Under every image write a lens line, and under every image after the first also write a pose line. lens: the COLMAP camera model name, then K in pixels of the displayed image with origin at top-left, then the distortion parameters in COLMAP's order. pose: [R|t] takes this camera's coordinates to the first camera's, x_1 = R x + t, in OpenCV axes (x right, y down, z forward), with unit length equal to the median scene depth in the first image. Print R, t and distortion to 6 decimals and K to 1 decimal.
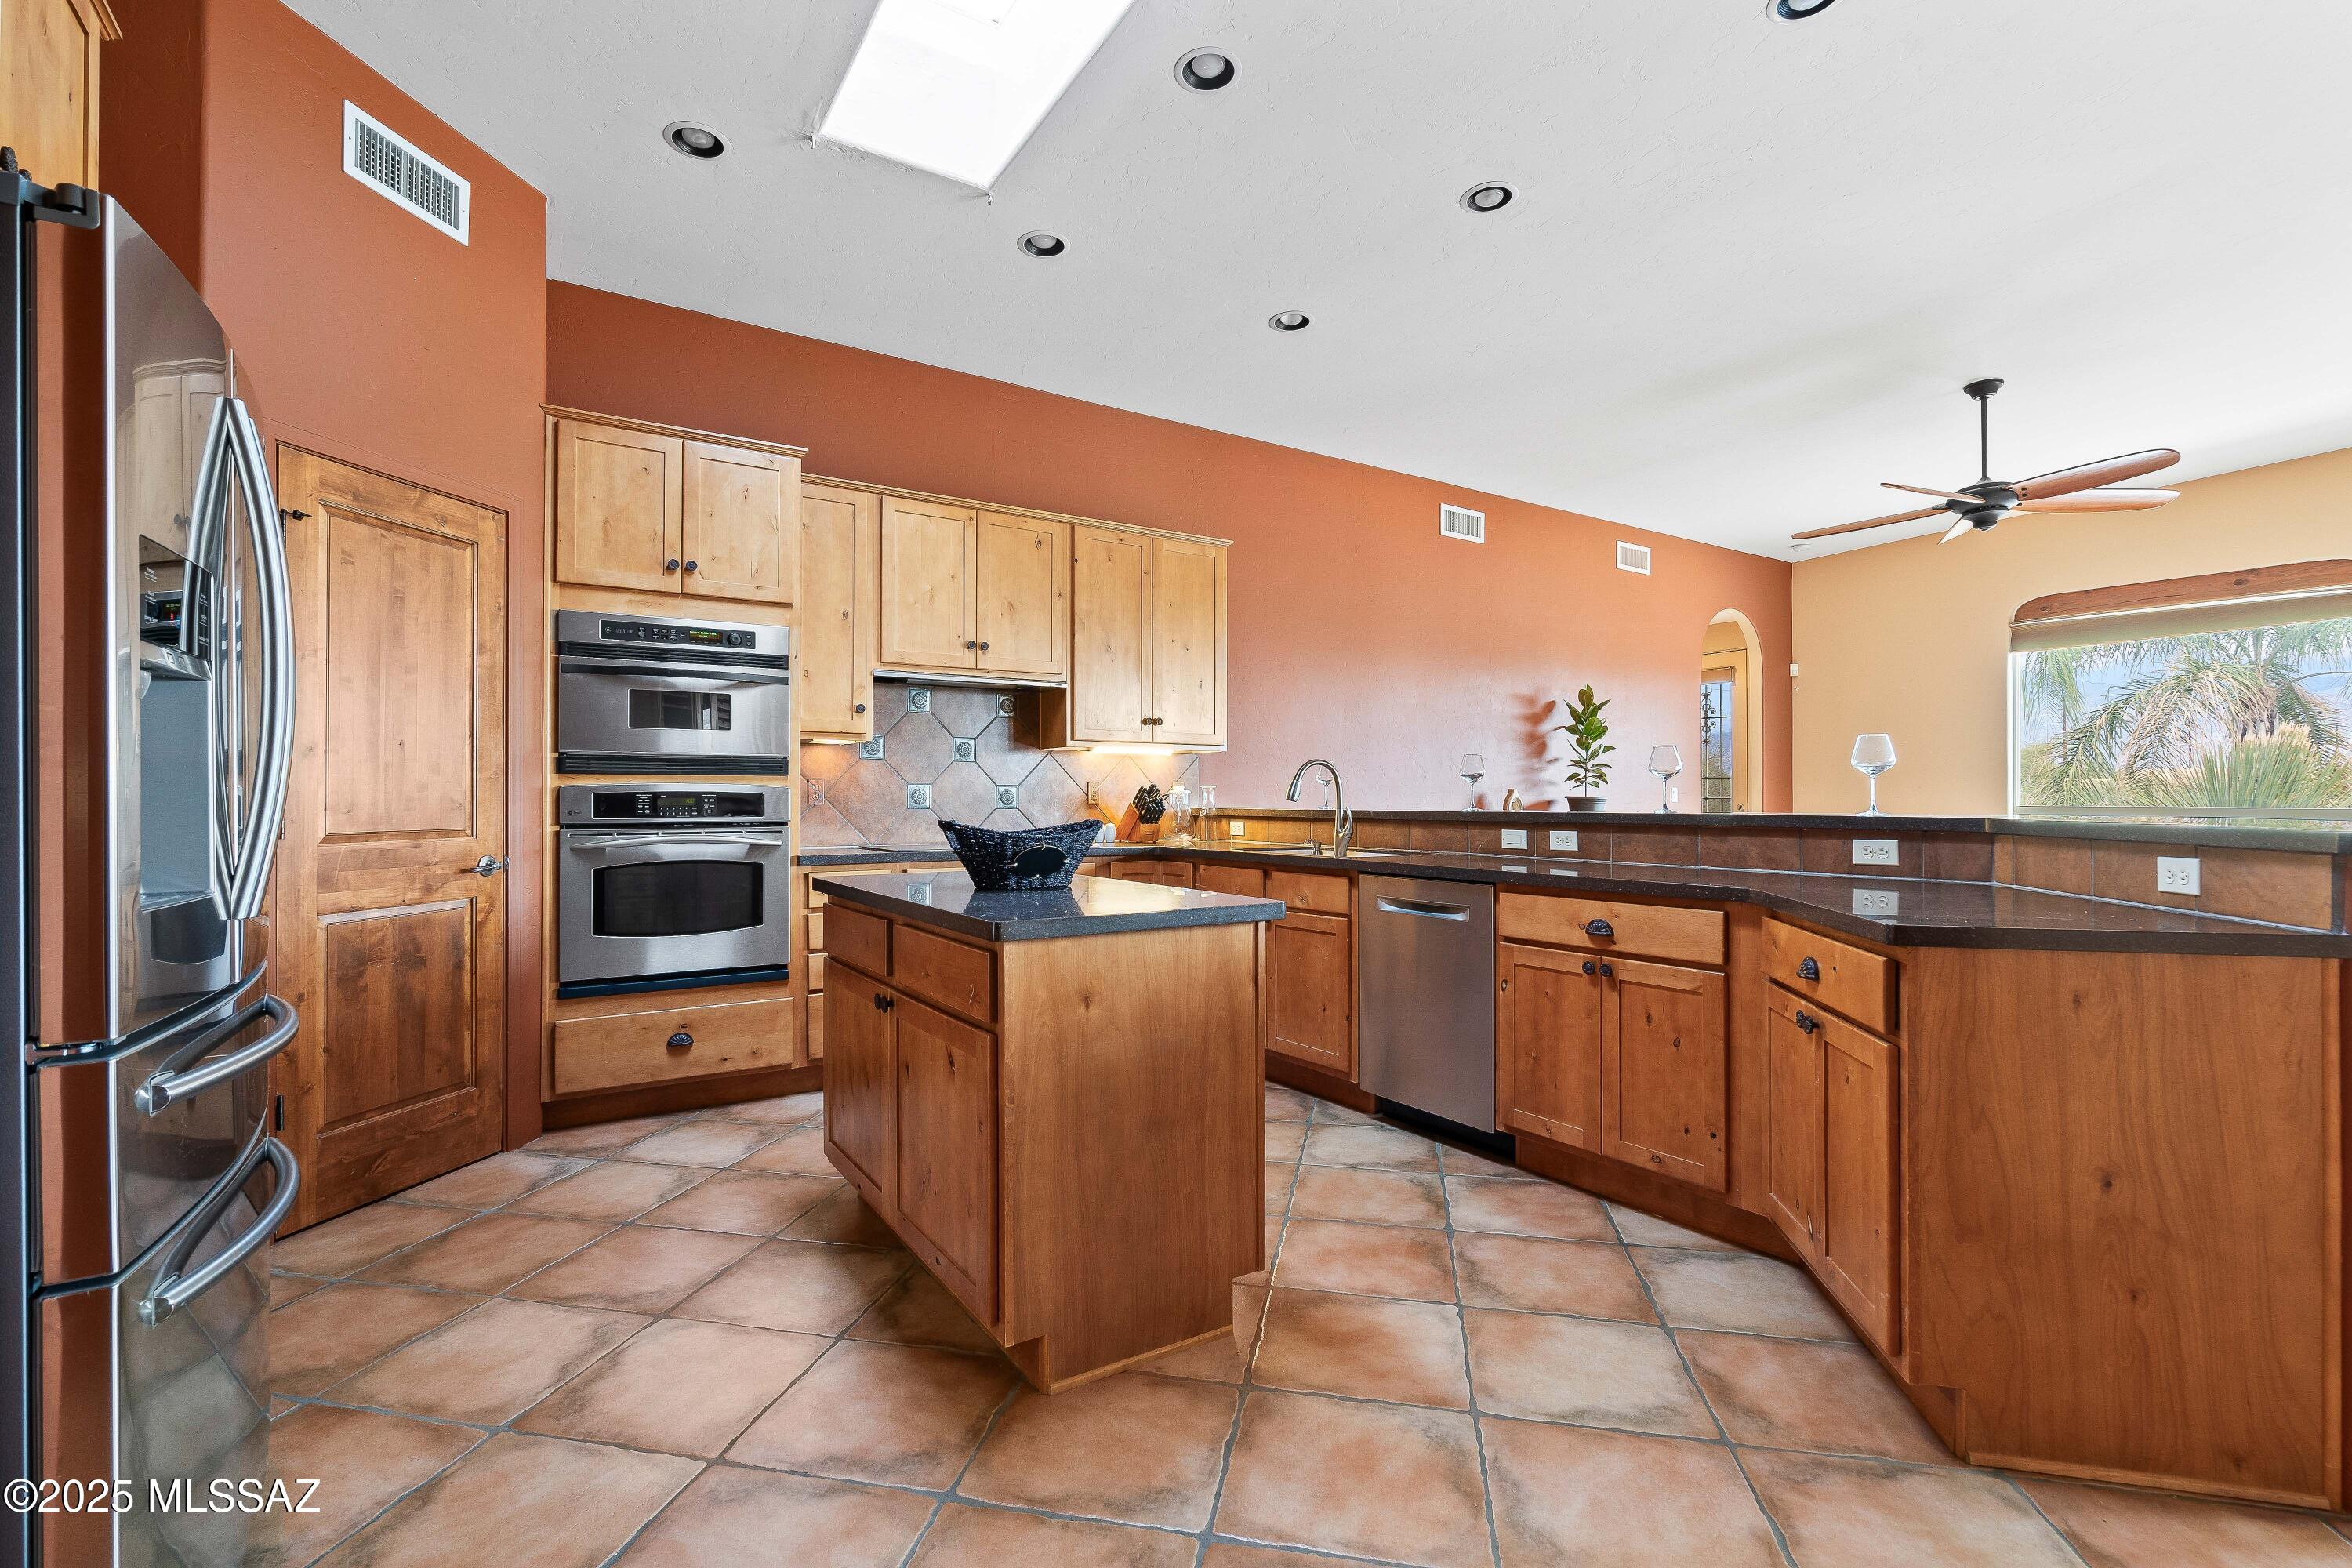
lens RADIAL K [[1070.6, 0, 1156.6], [0, 1070.6, 795.8], [0, 0, 1]] dist [-0.007094, 0.003579]
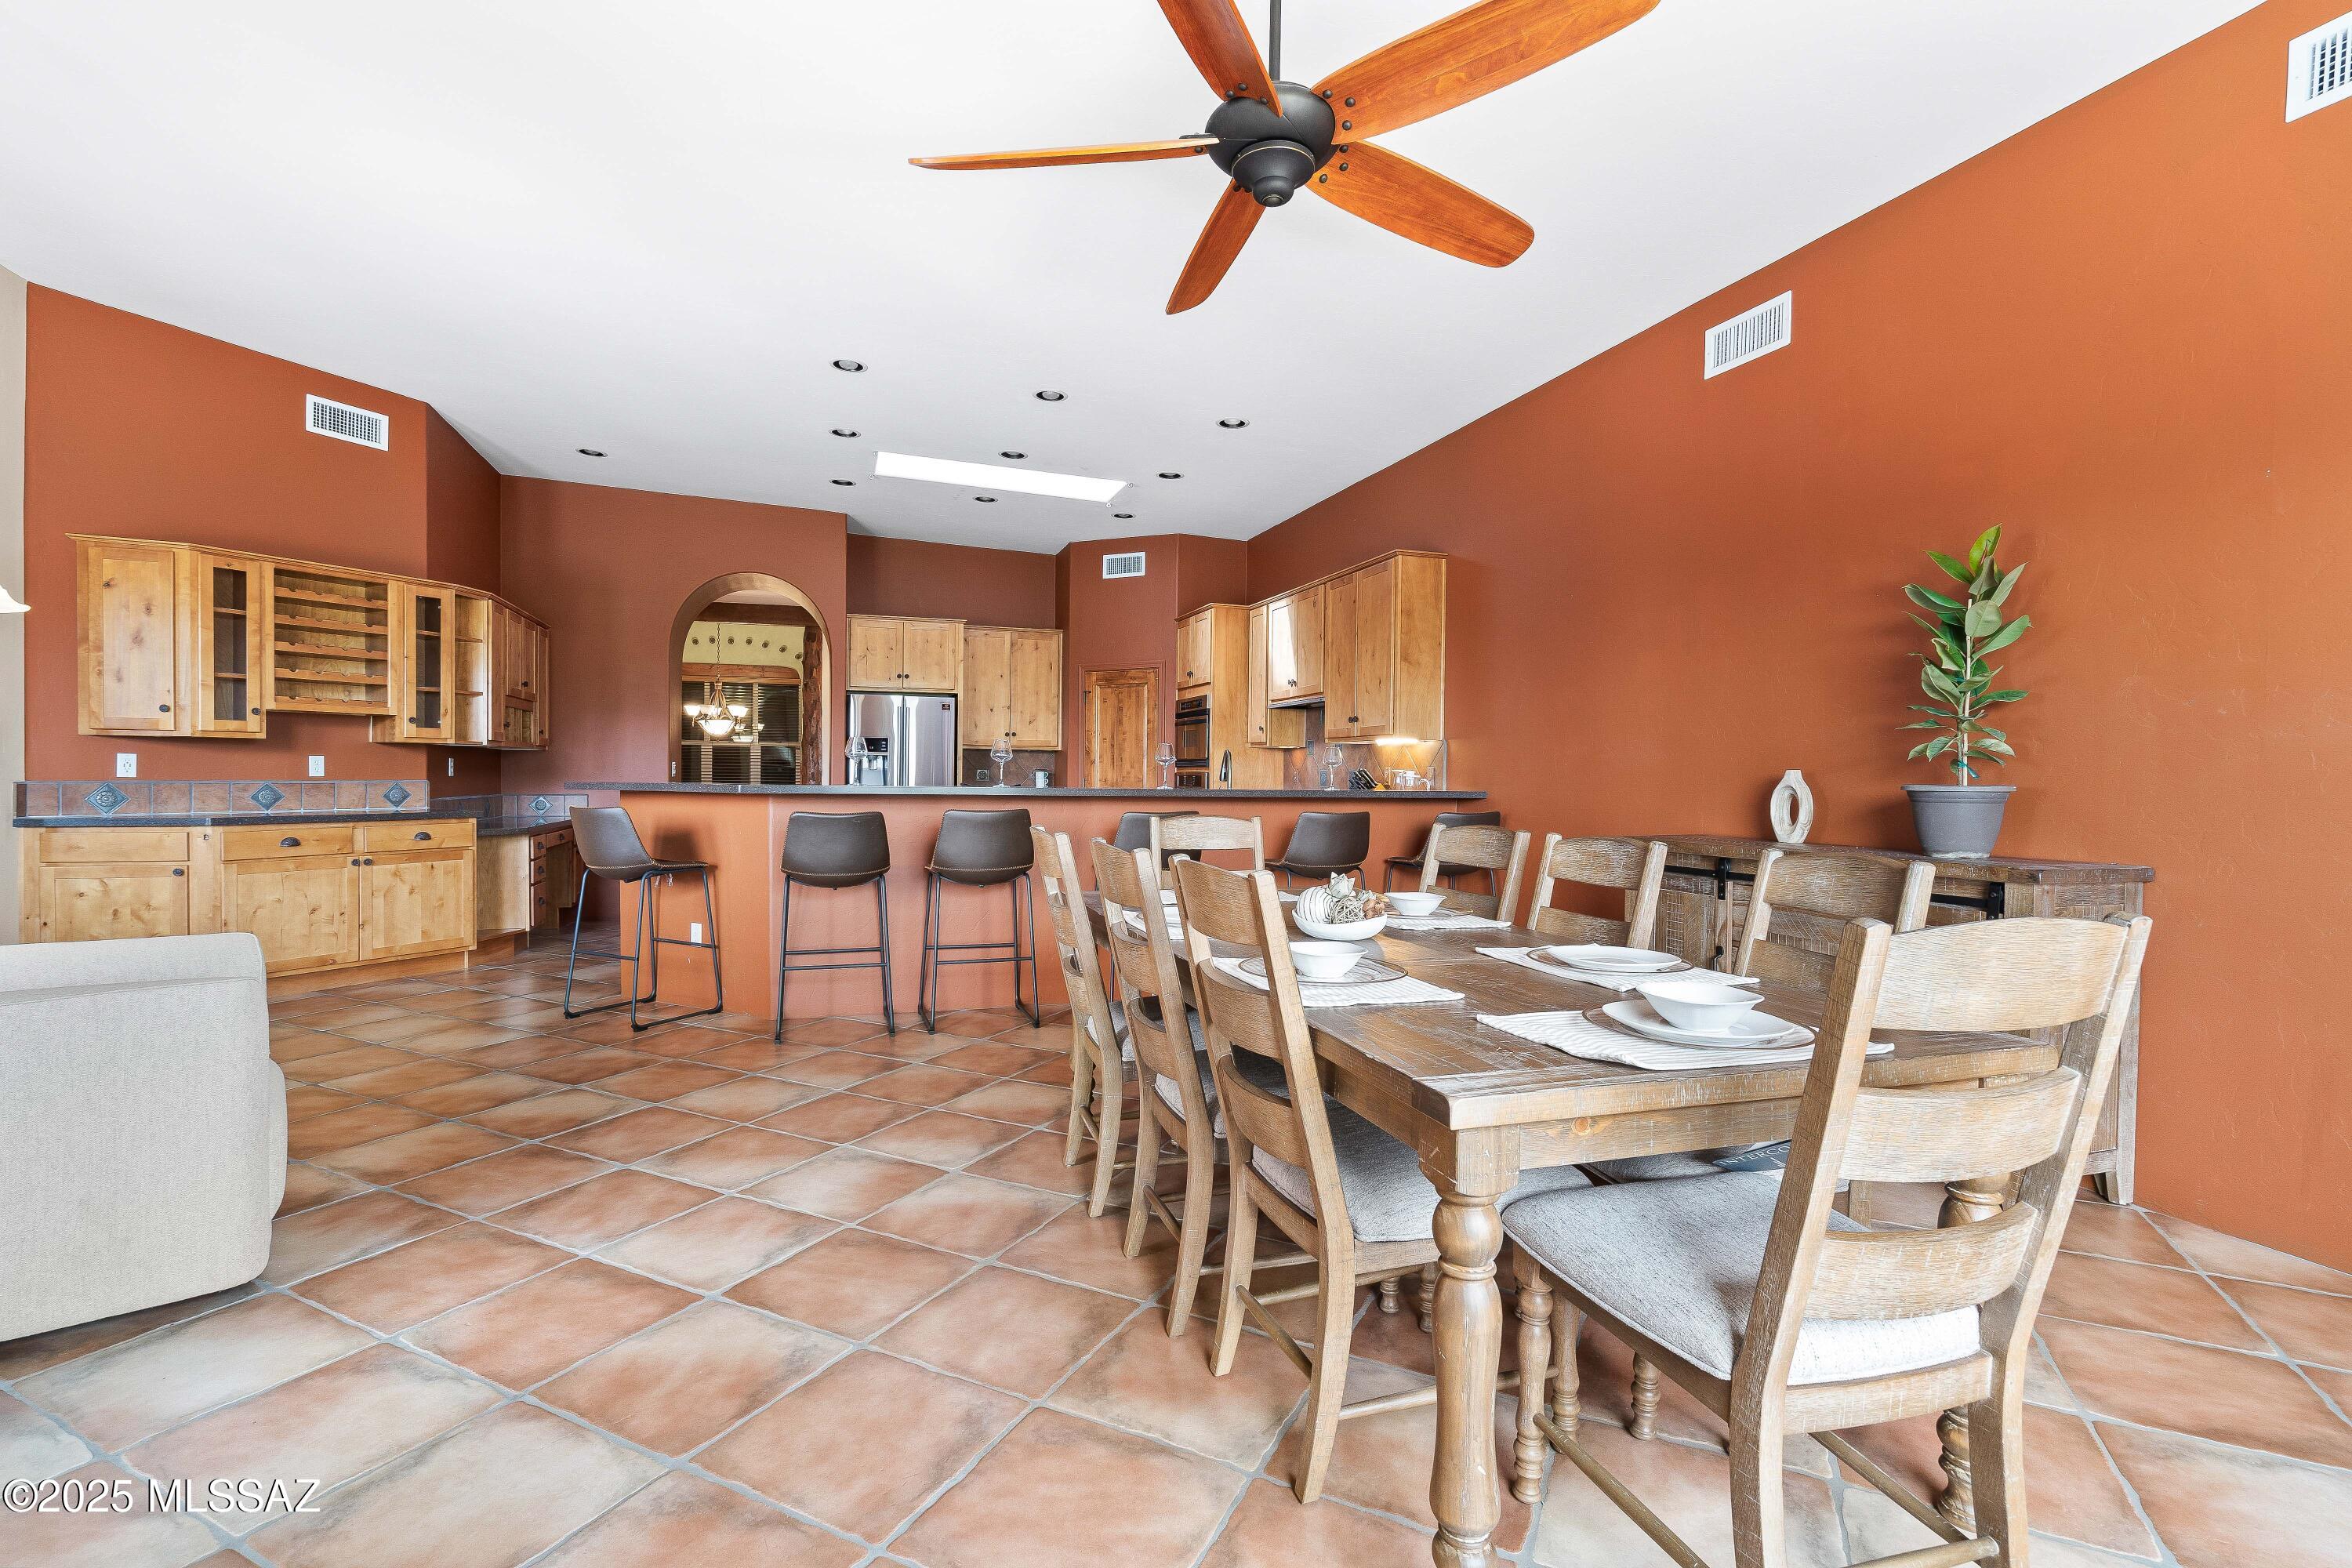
lens RADIAL K [[1070.6, 0, 1159.7], [0, 1070.6, 797.1], [0, 0, 1]] dist [-0.007094, 0.003579]
pose [[-0.255417, 0.016312, -0.966693, 1.354568], [-0.010880, 0.999746, 0.019745, -0.000804], [0.966770, 0.015561, -0.255175, 1.178093]]
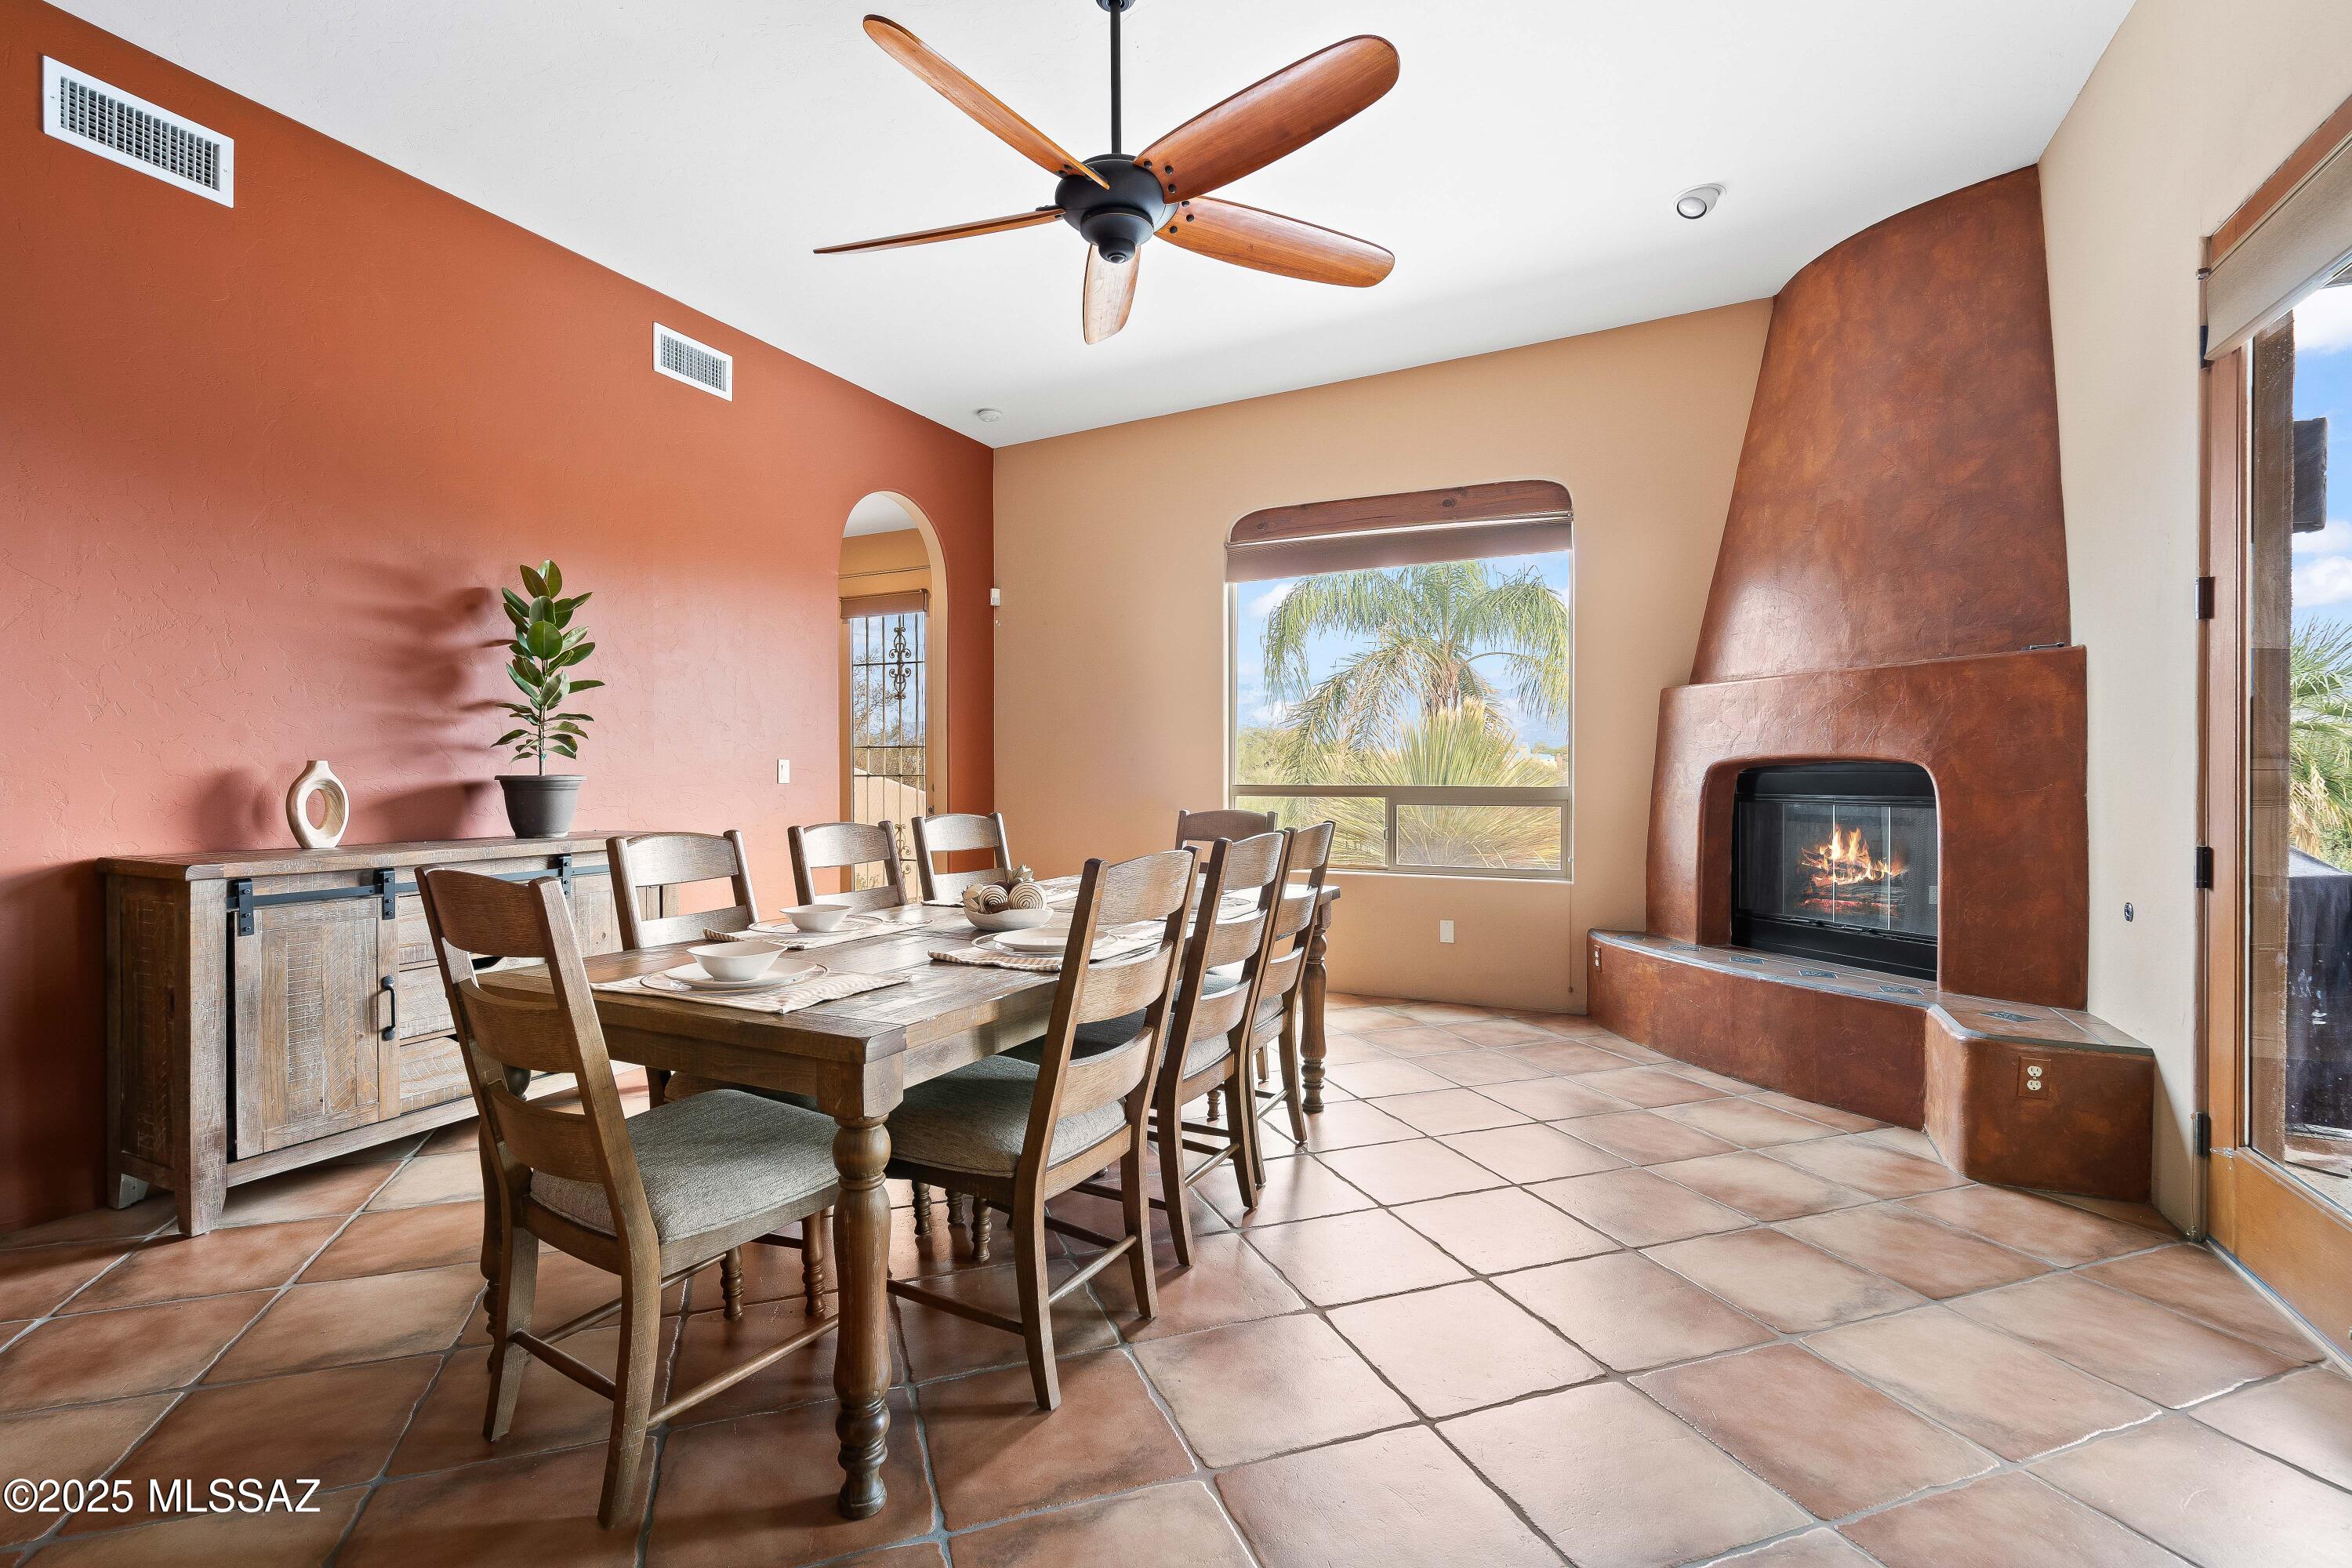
lens RADIAL K [[1070.6, 0, 1155.3], [0, 1070.6, 773.8], [0, 0, 1]] dist [-0.007094, 0.003579]
pose [[0.850958, -0.003397, 0.525223, 0.560594], [0.000642, 0.999985, 0.005428, -0.004692], [-0.525233, -0.004281, 0.850947, 0.594330]]
